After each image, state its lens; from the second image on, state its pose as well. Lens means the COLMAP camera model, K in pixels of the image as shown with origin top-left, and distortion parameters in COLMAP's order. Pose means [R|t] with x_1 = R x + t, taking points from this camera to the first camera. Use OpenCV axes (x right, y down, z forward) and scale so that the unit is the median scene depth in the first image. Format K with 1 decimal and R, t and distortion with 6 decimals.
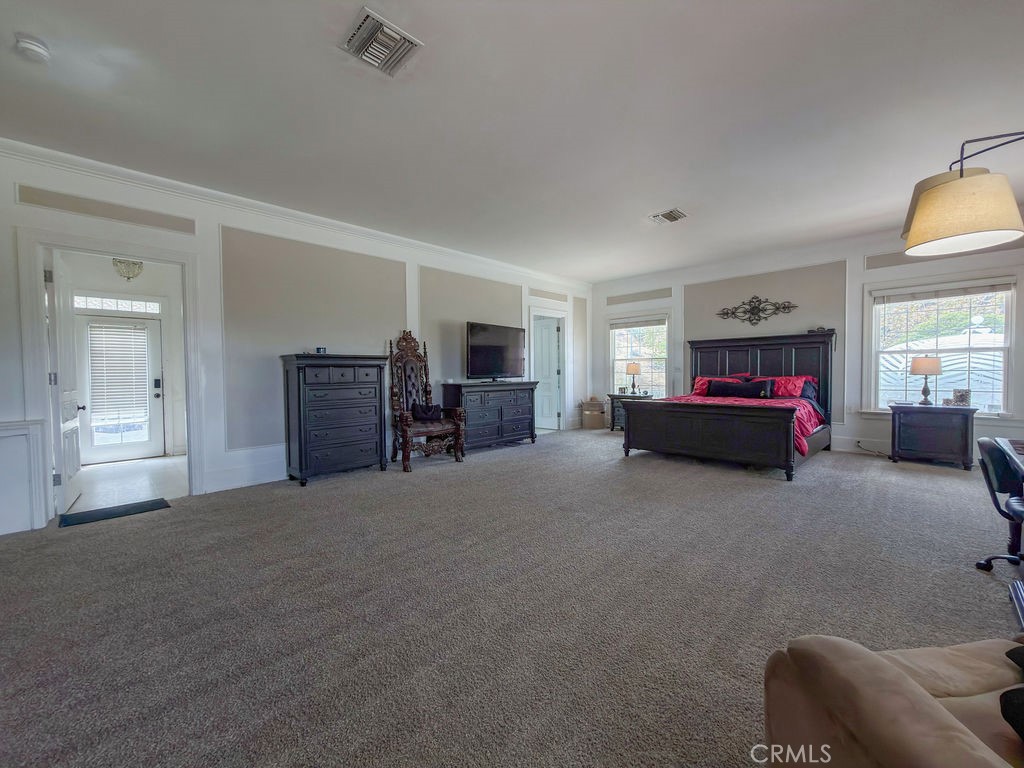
lens RADIAL K [[409.4, 0, 514.7], [0, 409.4, 383.0], [0, 0, 1]] dist [0.000086, -0.000187]
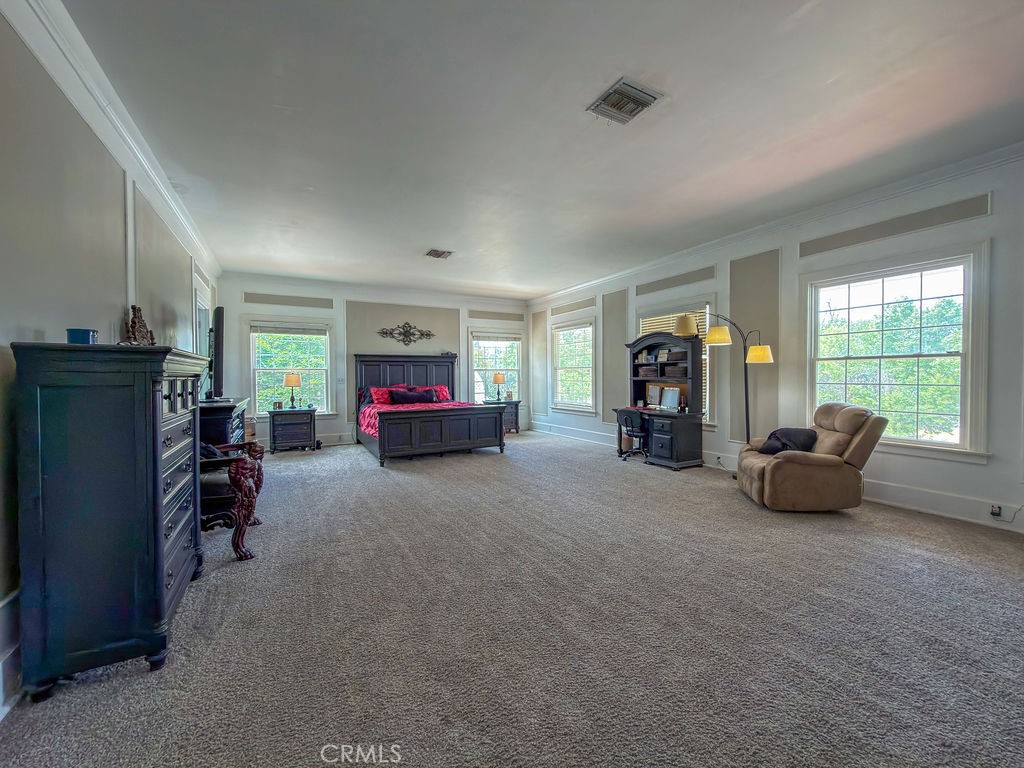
lens RADIAL K [[409.4, 0, 513.6], [0, 409.4, 385.4], [0, 0, 1]] dist [0.000086, -0.000187]
pose [[0.273678, -0.015221, 0.961701, -0.521555], [0.031395, 0.999483, 0.006884, -0.017125], [-0.961309, 0.028309, 0.274014, 0.339915]]
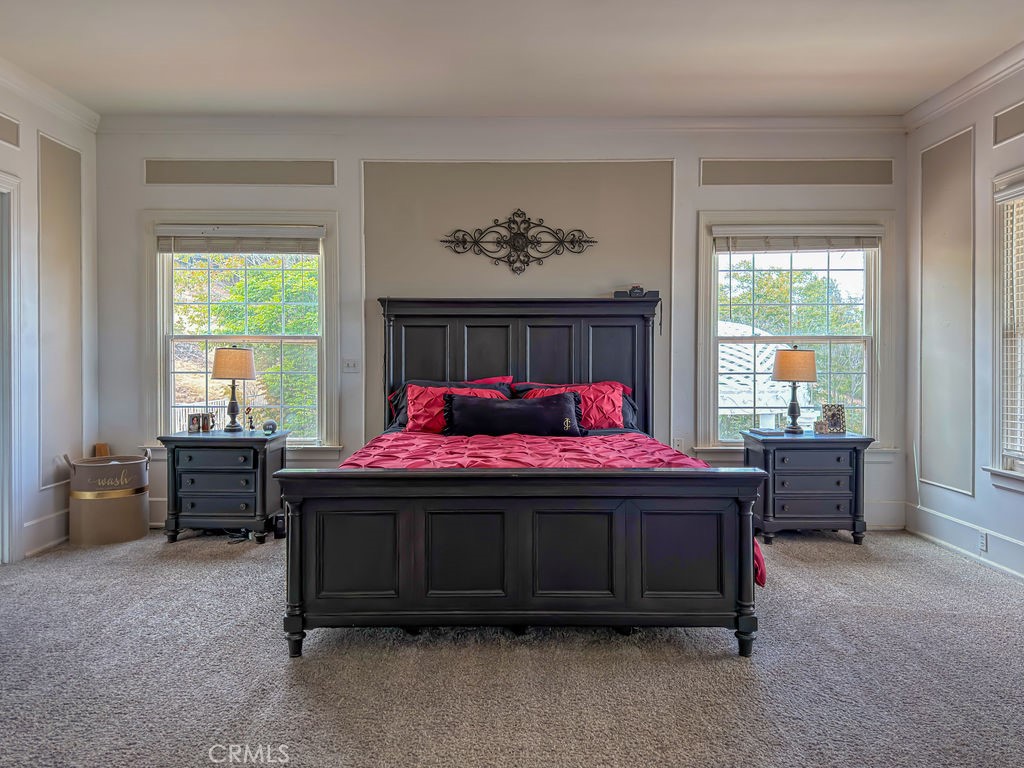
lens RADIAL K [[723.6, 0, 508.1], [0, 723.6, 367.6], [0, 0, 1]] dist [0.059399, -0.059742]
pose [[0.709863, 0.000512, 0.704339, 0.001448], [0.012282, 0.999839, -0.013104, -0.023048], [-0.704233, 0.017953, 0.709742, 0.421010]]
